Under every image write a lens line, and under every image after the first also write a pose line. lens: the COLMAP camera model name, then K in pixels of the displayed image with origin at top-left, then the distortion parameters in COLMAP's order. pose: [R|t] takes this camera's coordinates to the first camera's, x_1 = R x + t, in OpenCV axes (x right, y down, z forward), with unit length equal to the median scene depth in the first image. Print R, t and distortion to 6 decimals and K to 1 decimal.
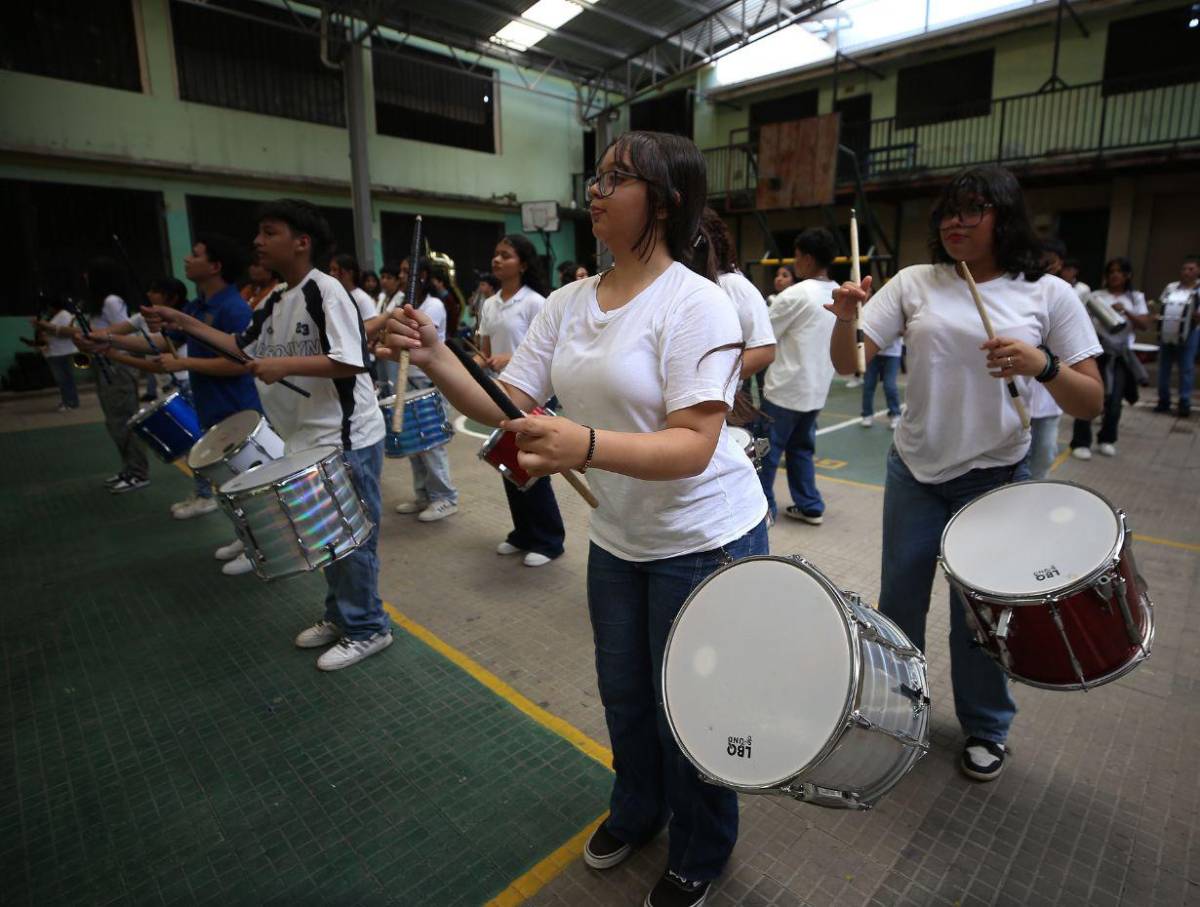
lens RADIAL K [[665.2, 0, 634.1], [0, 665.2, 450.3], [0, 0, 1]] dist [-0.050912, 0.011917]
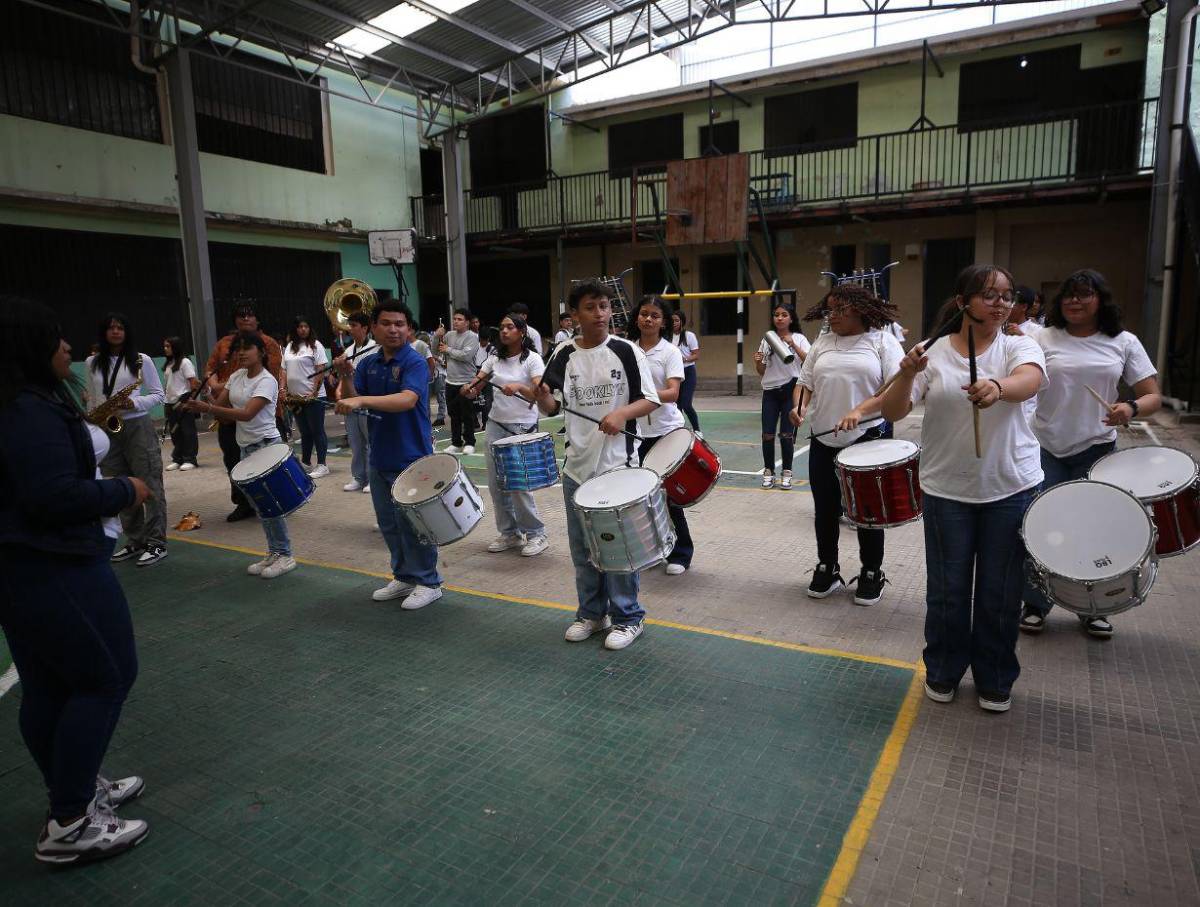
lens RADIAL K [[804.3, 0, 600.1], [0, 804.3, 478.3], [0, 0, 1]] dist [-0.028169, -0.002223]
pose [[0.971299, -0.065452, 0.228681, -0.159571], [0.075519, 0.996511, -0.035544, 0.012455], [-0.225556, 0.051794, 0.972852, -0.094382]]
